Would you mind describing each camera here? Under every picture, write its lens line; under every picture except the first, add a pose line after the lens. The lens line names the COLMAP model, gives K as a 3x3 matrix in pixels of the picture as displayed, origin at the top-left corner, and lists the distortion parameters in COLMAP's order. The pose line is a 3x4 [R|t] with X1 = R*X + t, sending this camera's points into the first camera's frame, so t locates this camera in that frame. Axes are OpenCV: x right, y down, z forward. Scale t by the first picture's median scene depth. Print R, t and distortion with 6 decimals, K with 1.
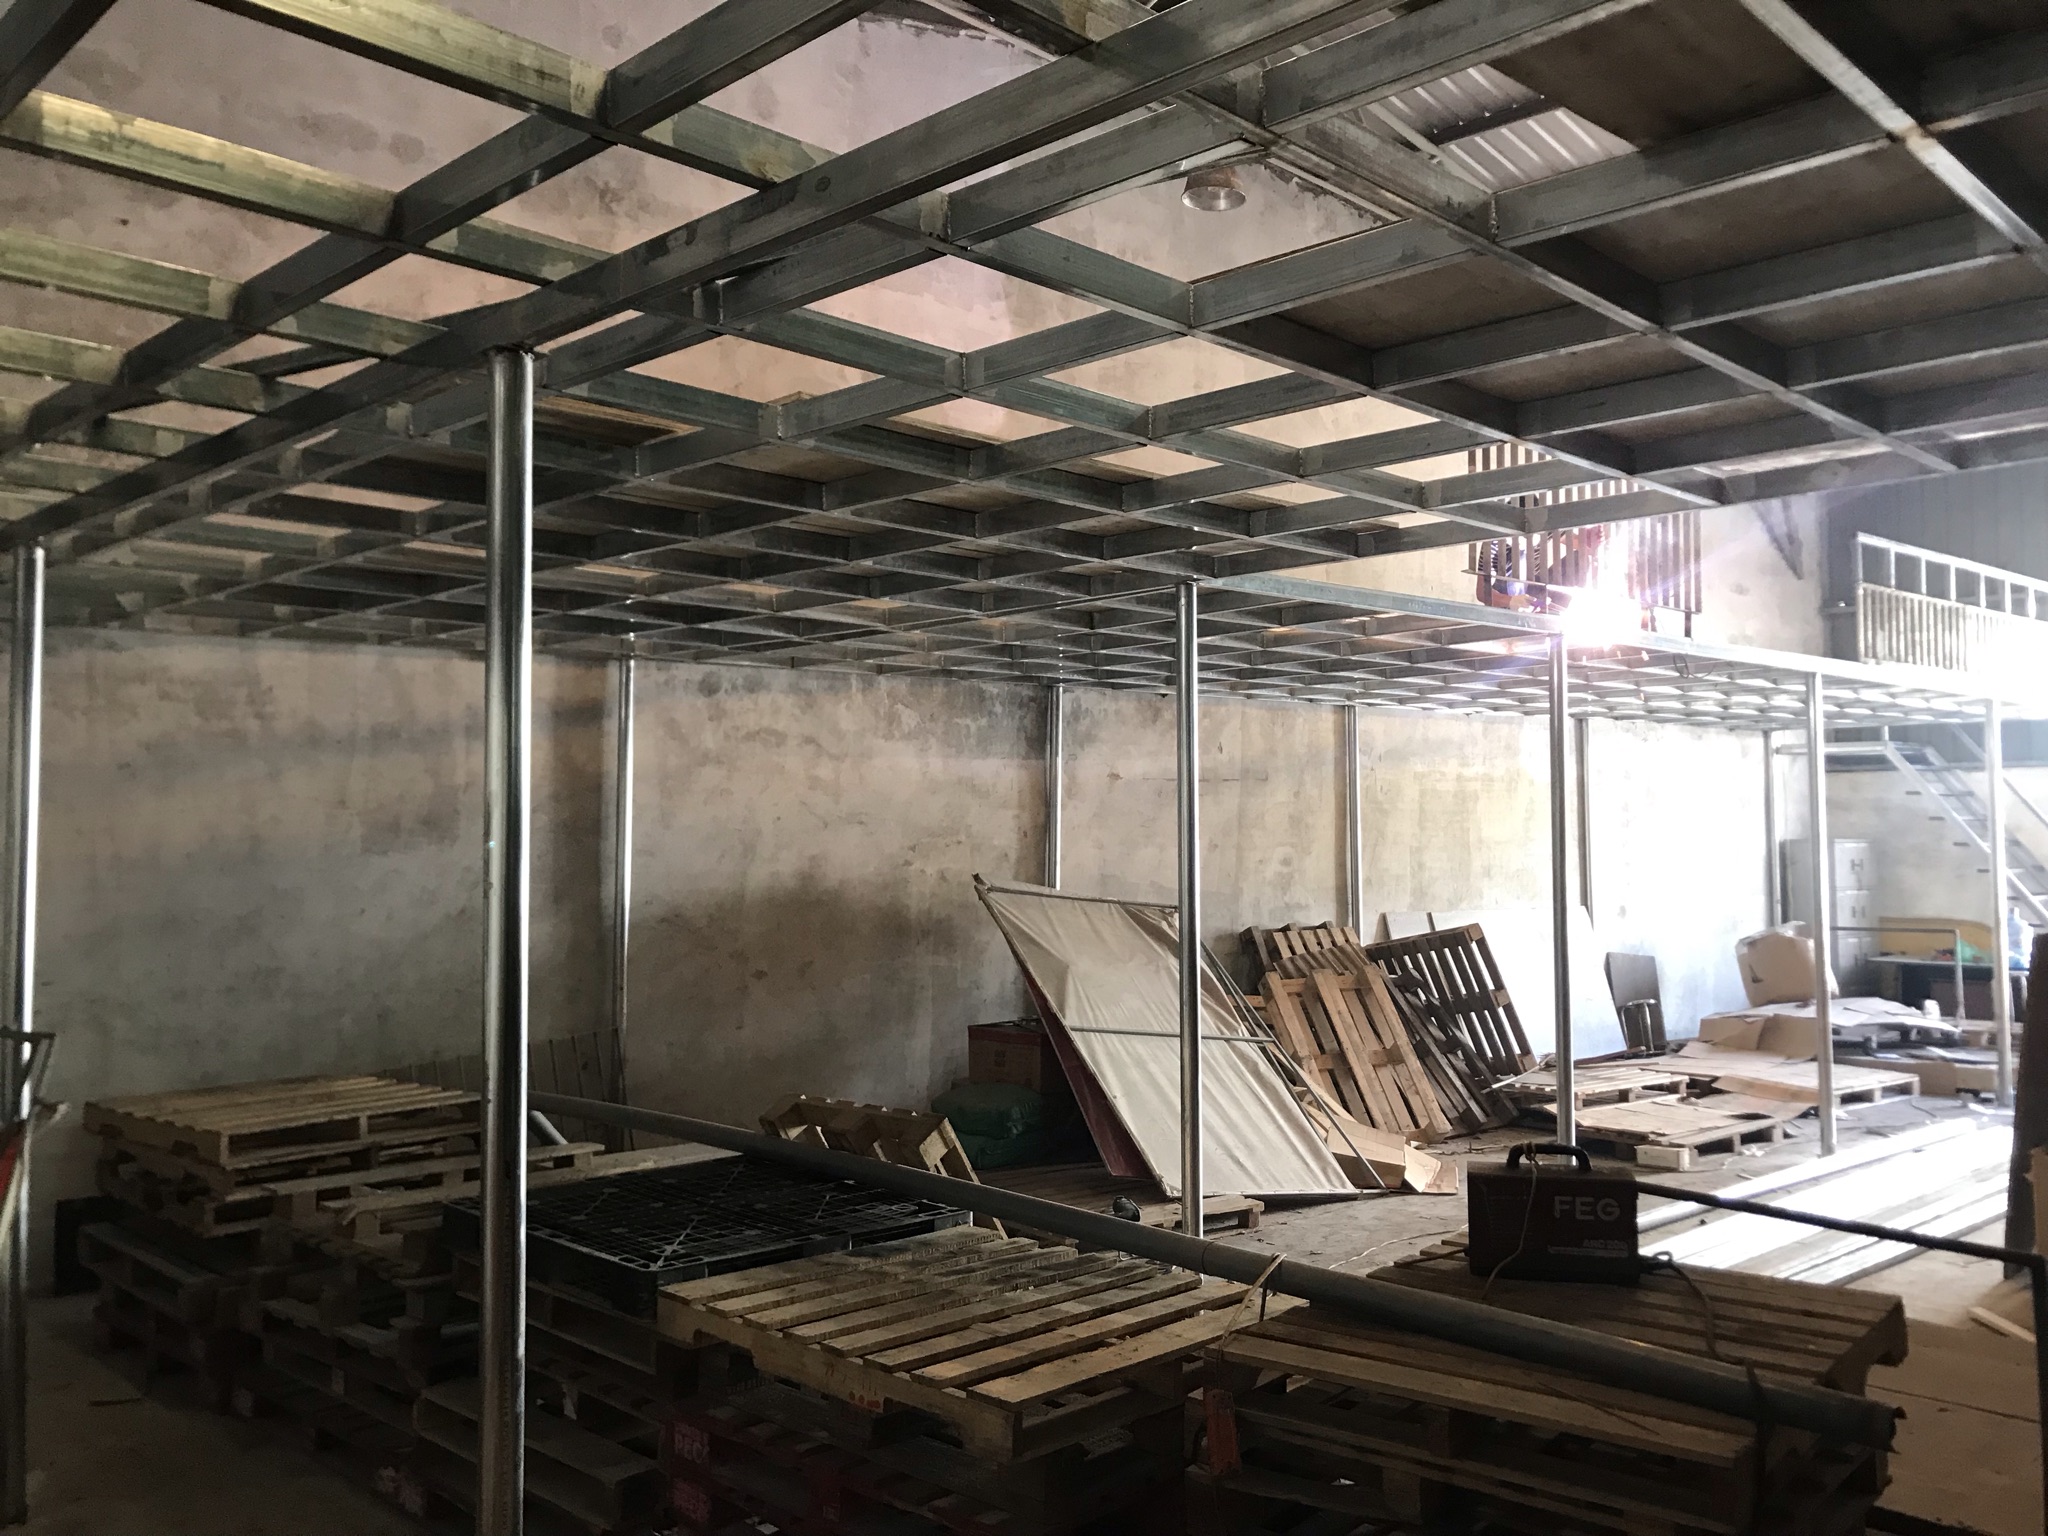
lens RADIAL K [[1715.4, 0, 1062.6], [0, 1715.4, 742.7], [0, 0, 1]] dist [0.045246, -0.041881]
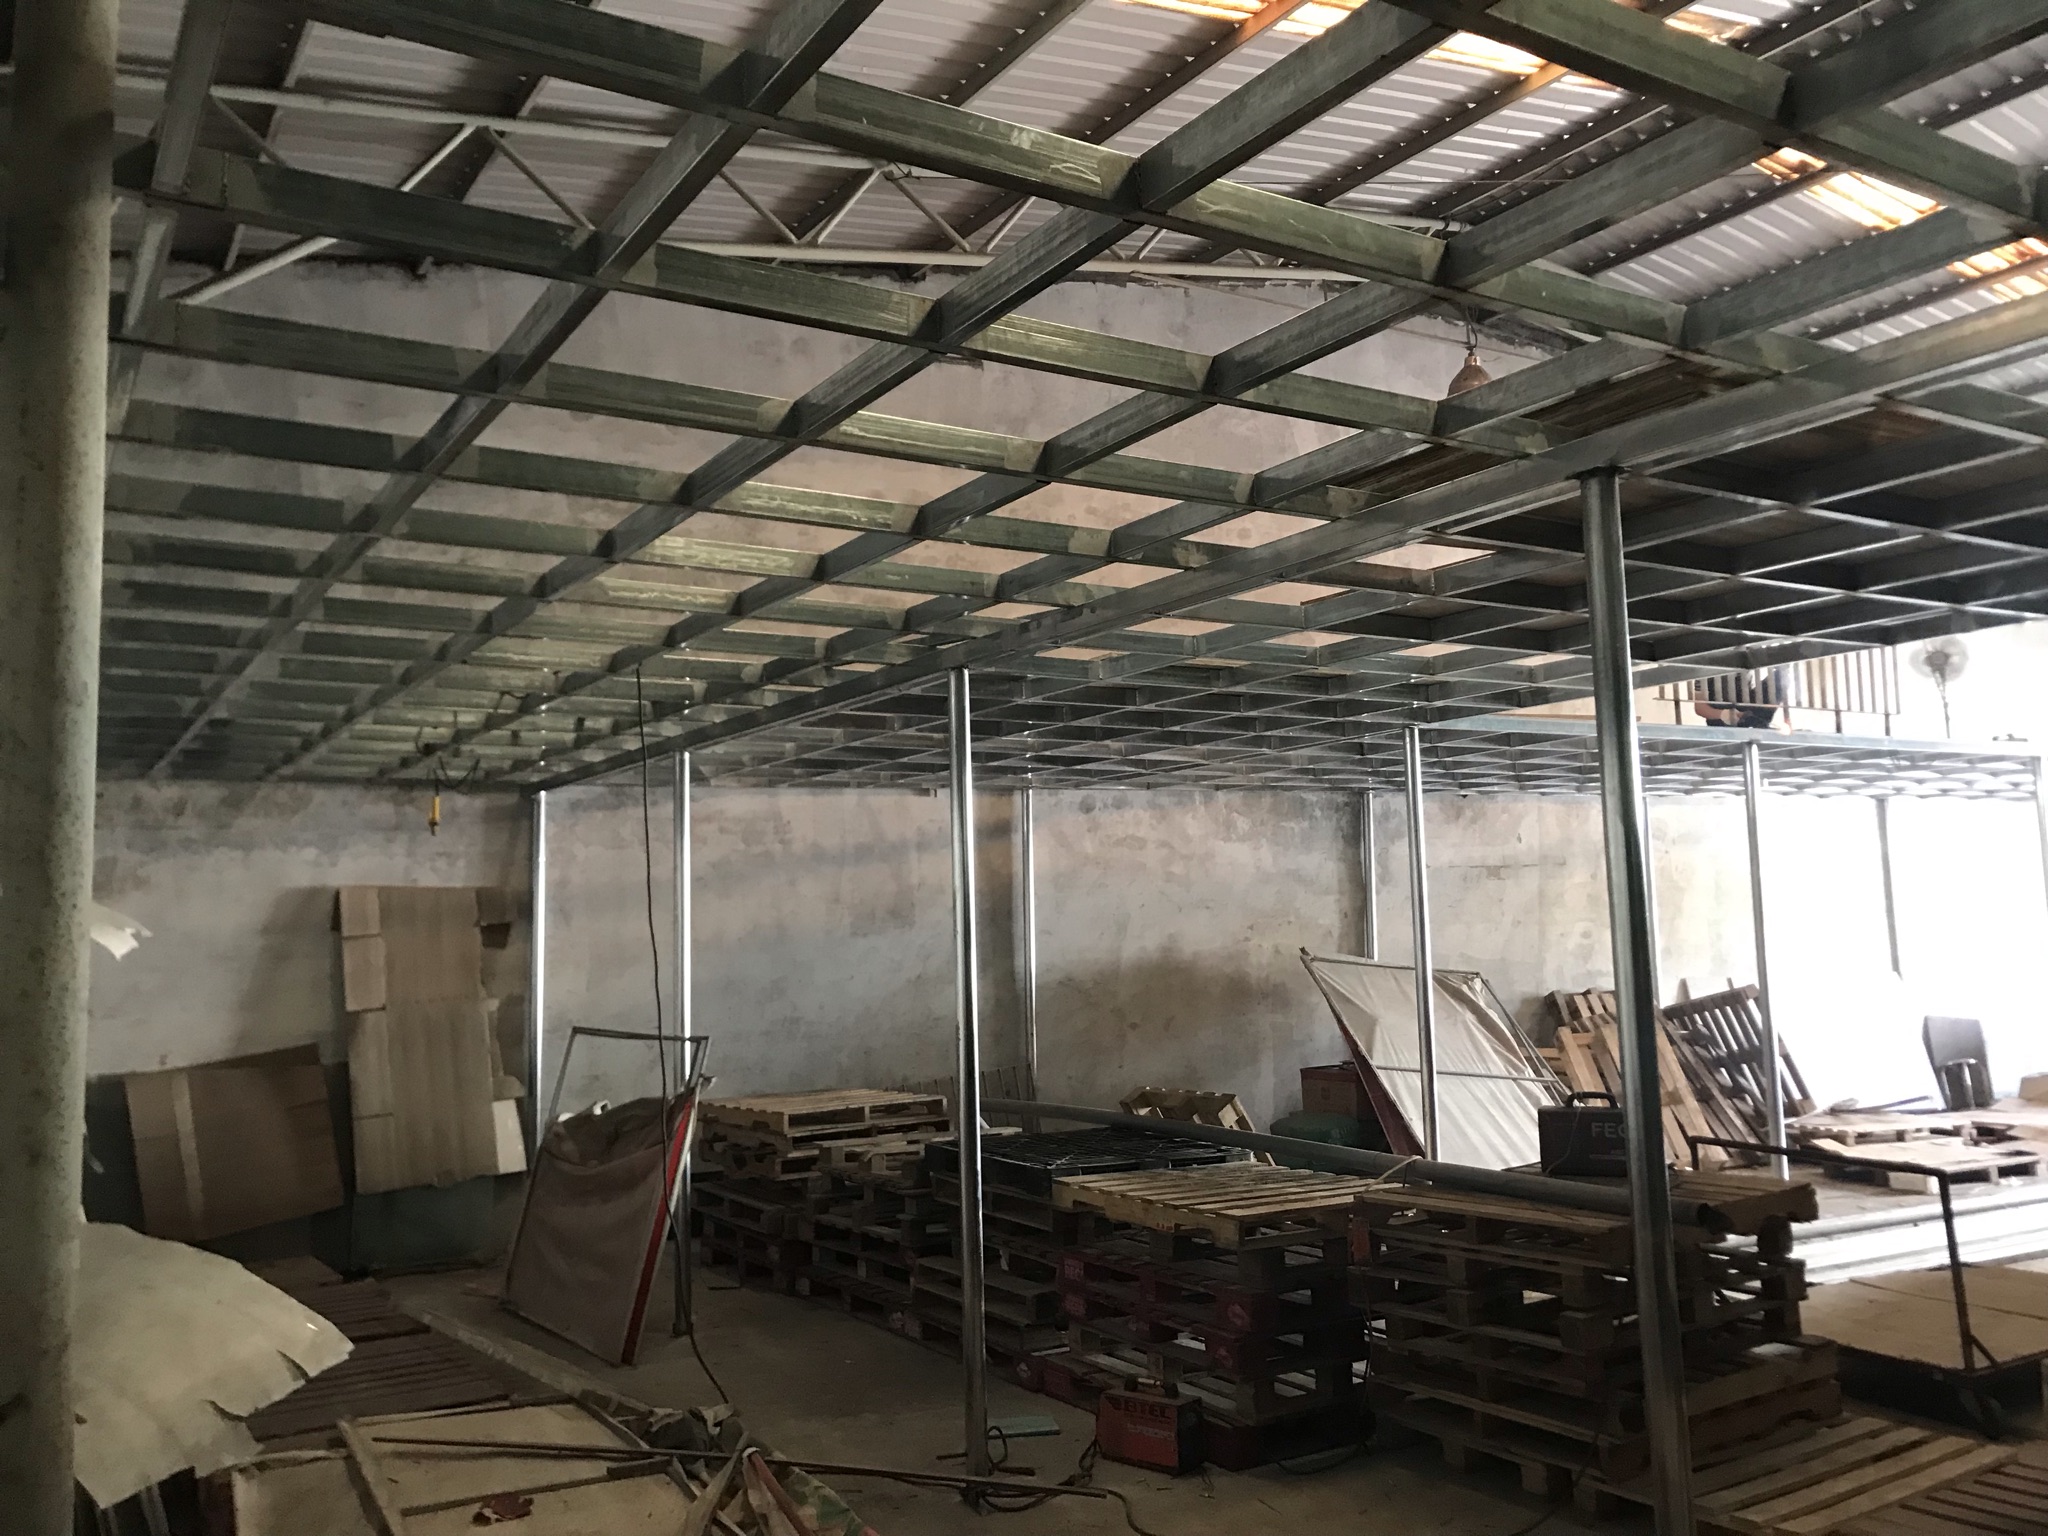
lens RADIAL K [[1715.4, 0, 1026.5], [0, 1715.4, 768.3], [0, 0, 1]] dist [0.045246, -0.041881]
pose [[0.967294, -0.044091, -0.249798, 0.081020], [0.034174, 0.998451, -0.043900, -0.005710], [0.251347, 0.033927, 0.967302, -0.292289]]
